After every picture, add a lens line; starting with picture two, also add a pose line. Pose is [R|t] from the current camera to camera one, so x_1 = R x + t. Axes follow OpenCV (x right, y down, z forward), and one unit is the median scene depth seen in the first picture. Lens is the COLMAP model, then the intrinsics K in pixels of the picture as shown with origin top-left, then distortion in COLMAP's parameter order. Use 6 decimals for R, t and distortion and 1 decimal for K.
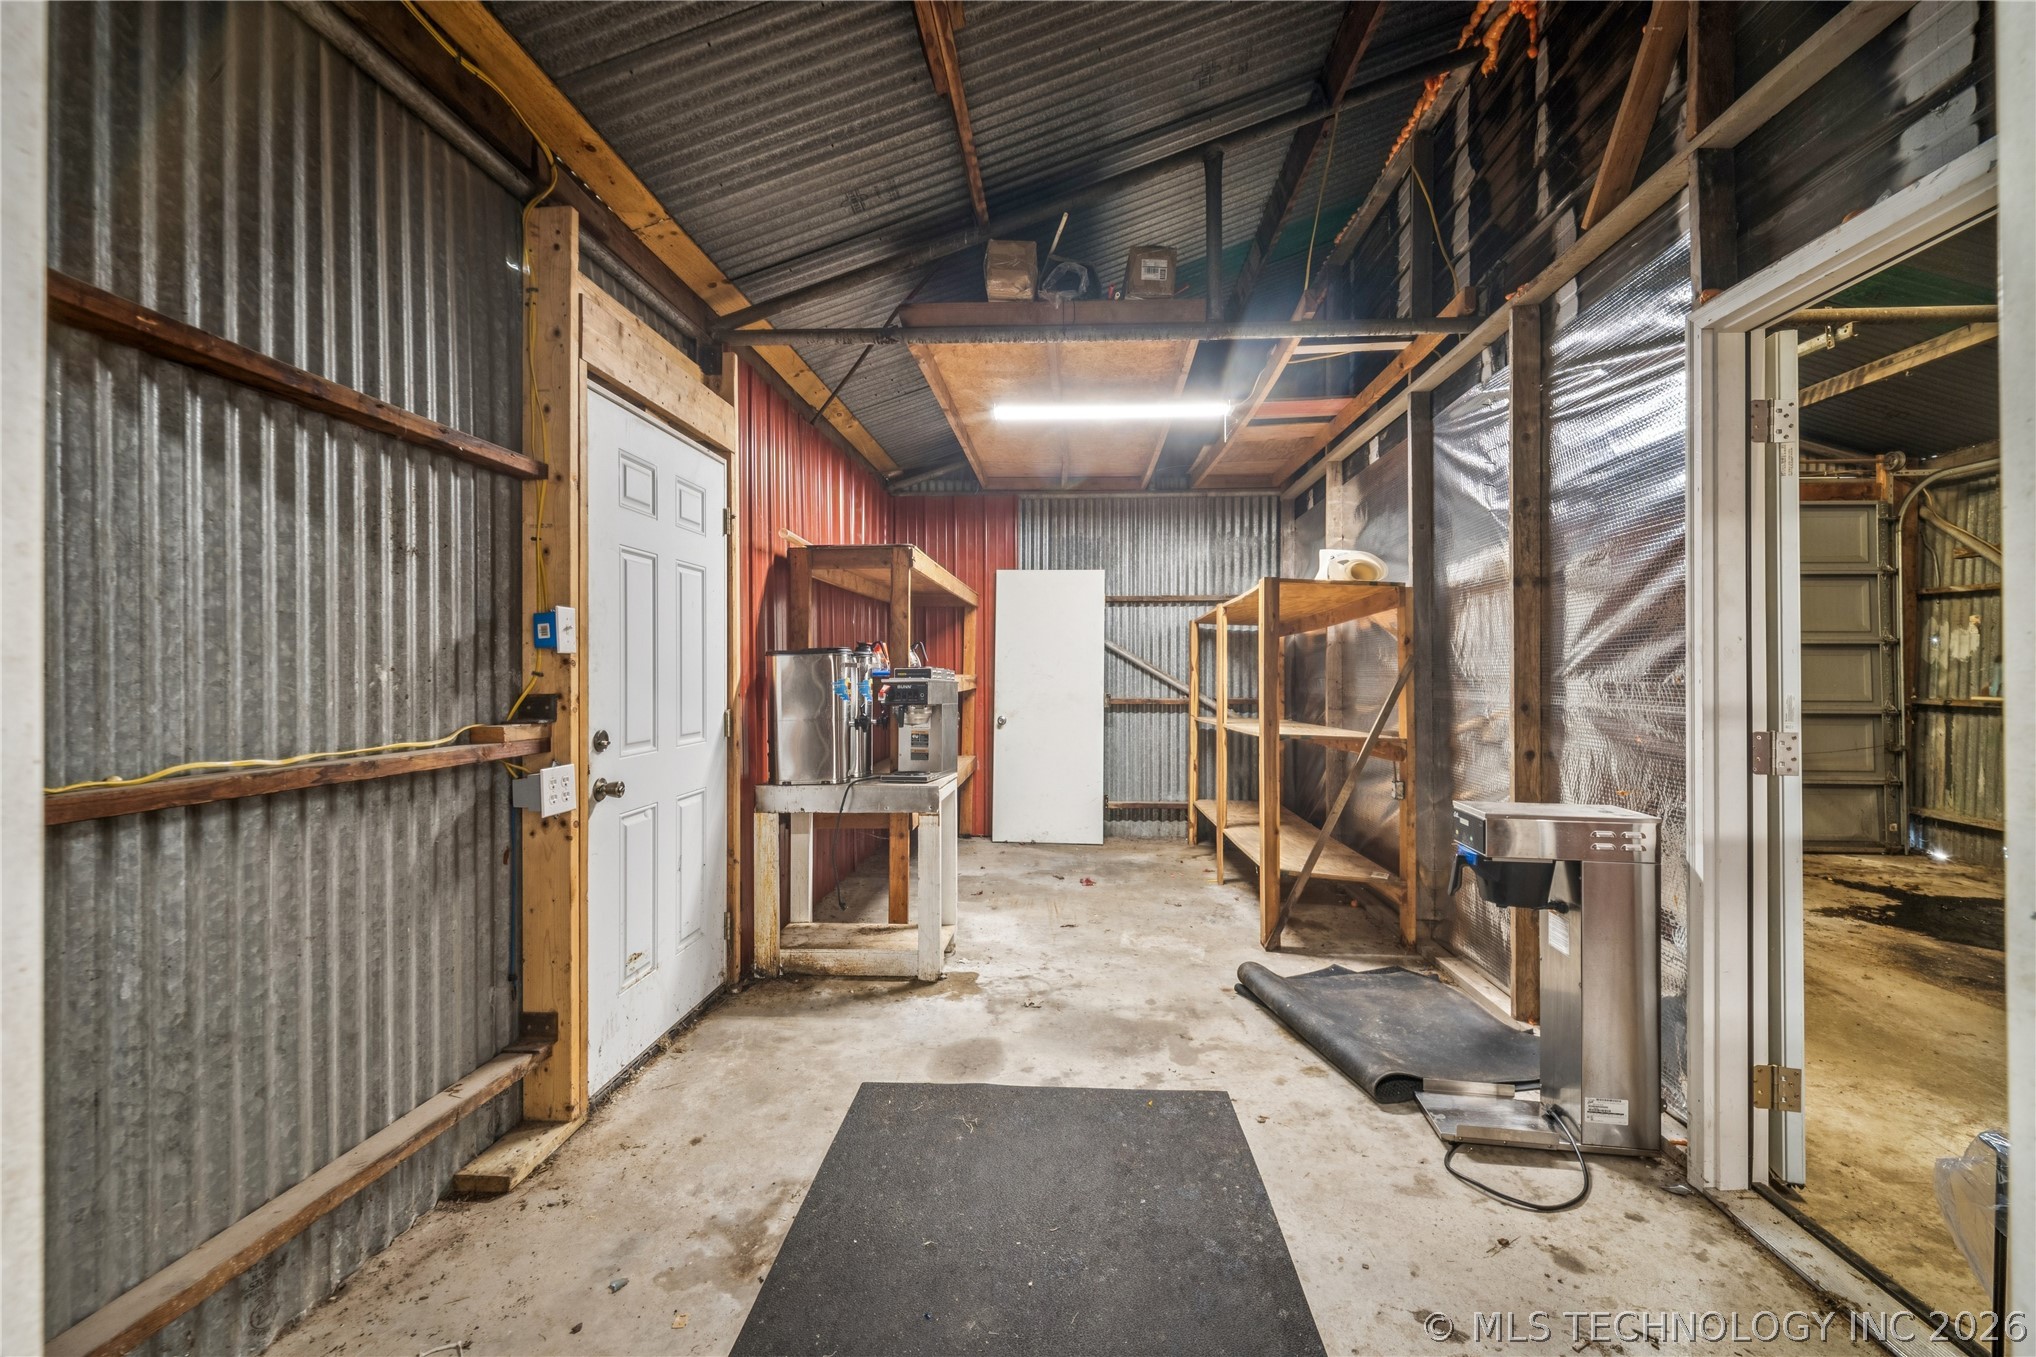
lens RADIAL K [[834.0, 0, 1017.8], [0, 834.0, 671.7], [0, 0, 1]] dist [0.000488, 0.000058]
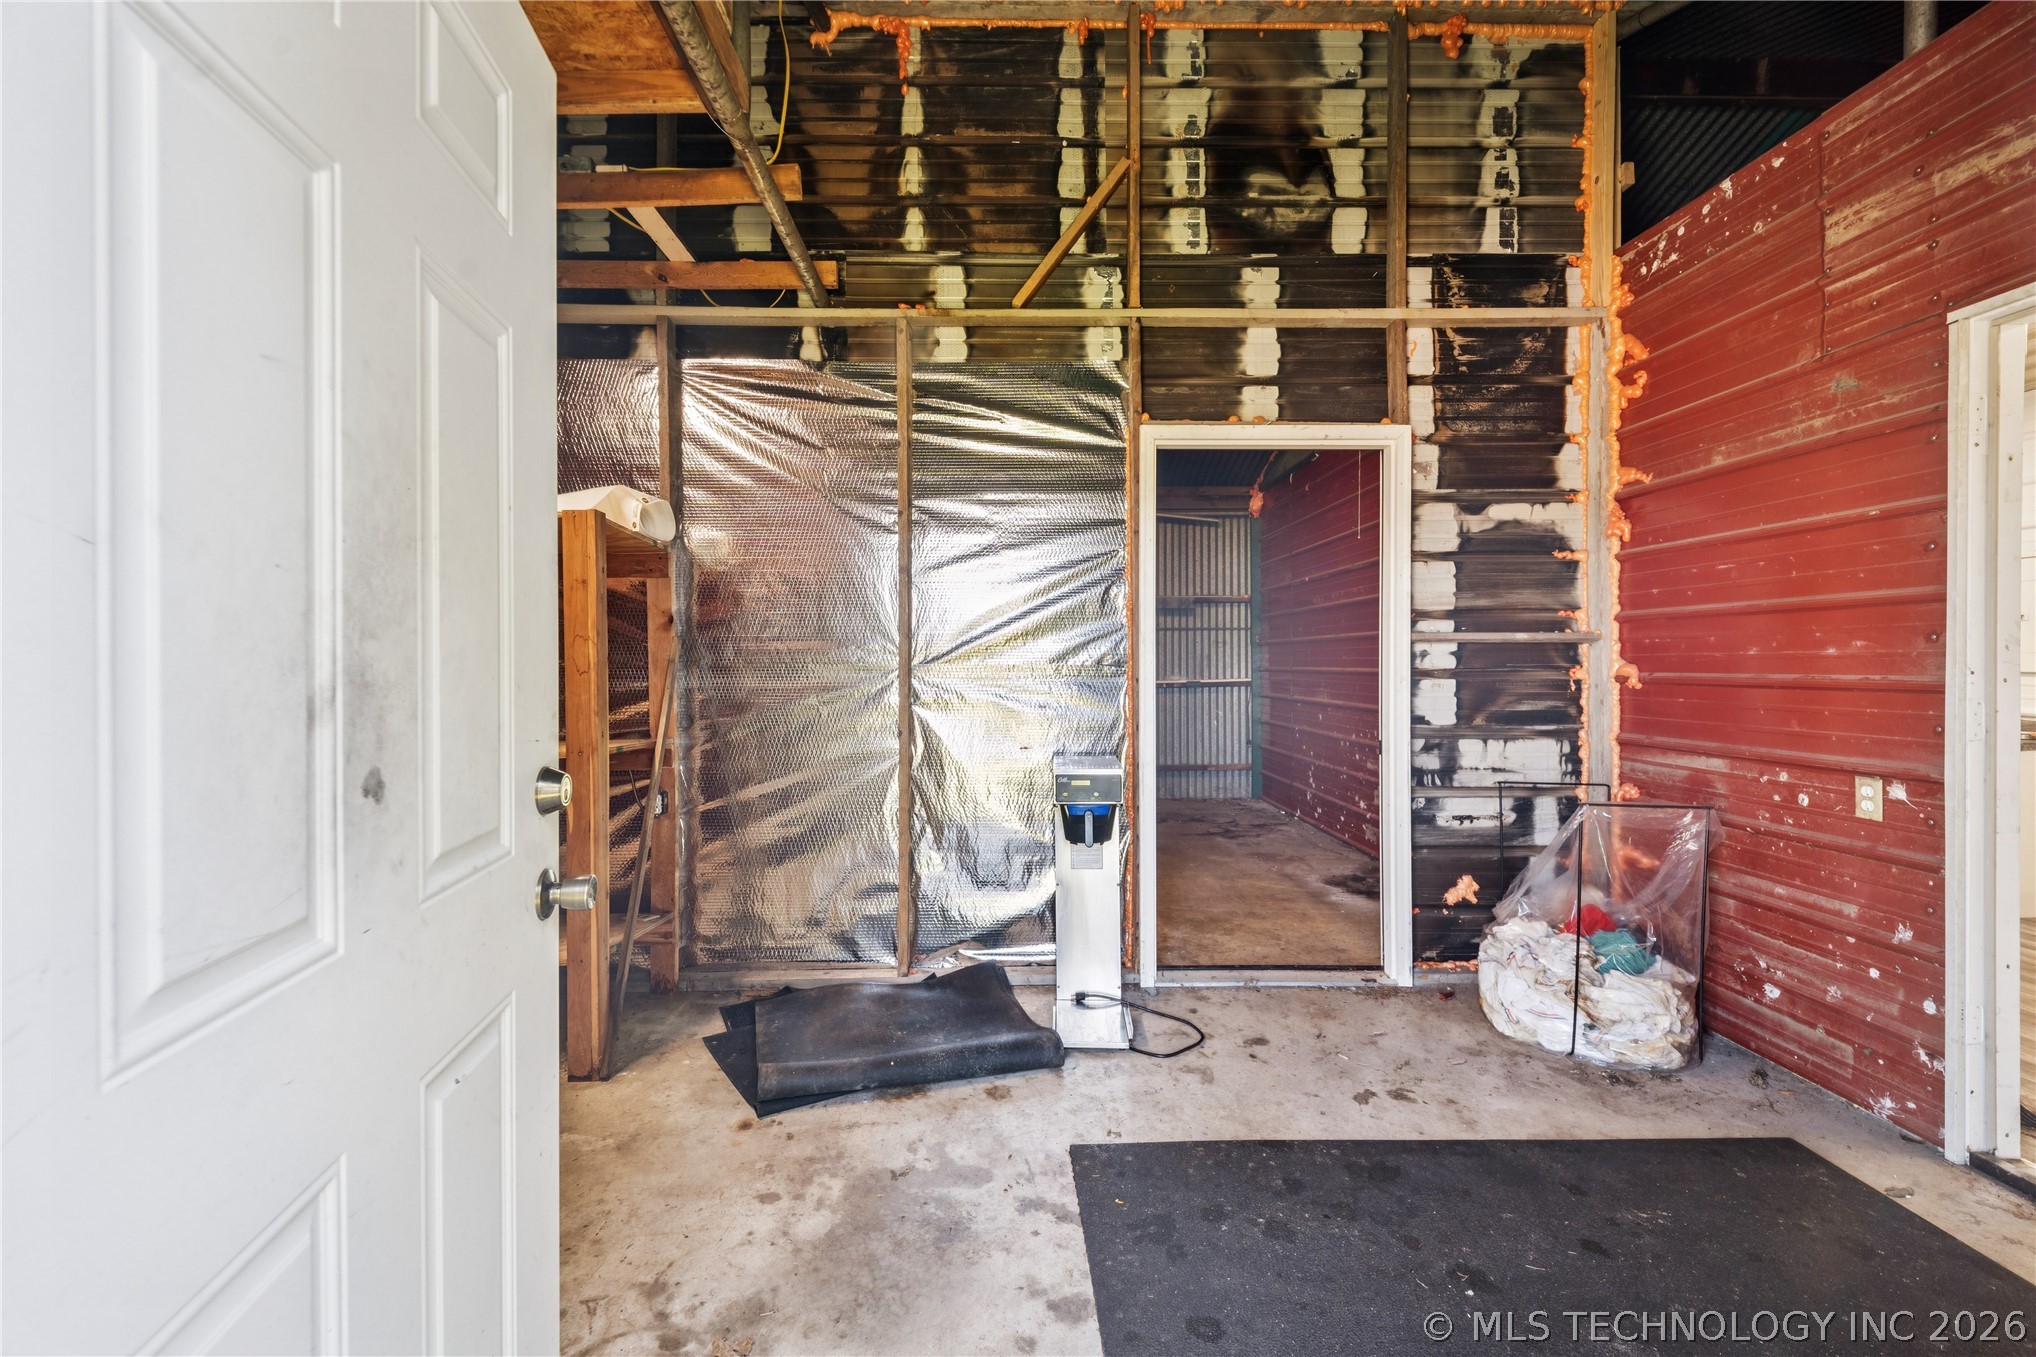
lens RADIAL K [[834.0, 0, 1013.1], [0, 834.0, 671.3], [0, 0, 1]] dist [0.000488, 0.000058]
pose [[-0.075228, -0.005985, 0.997148, -0.541841], [0.007253, 0.999952, 0.006549, 0.014002], [-0.997140, 0.007725, -0.075181, 1.032030]]
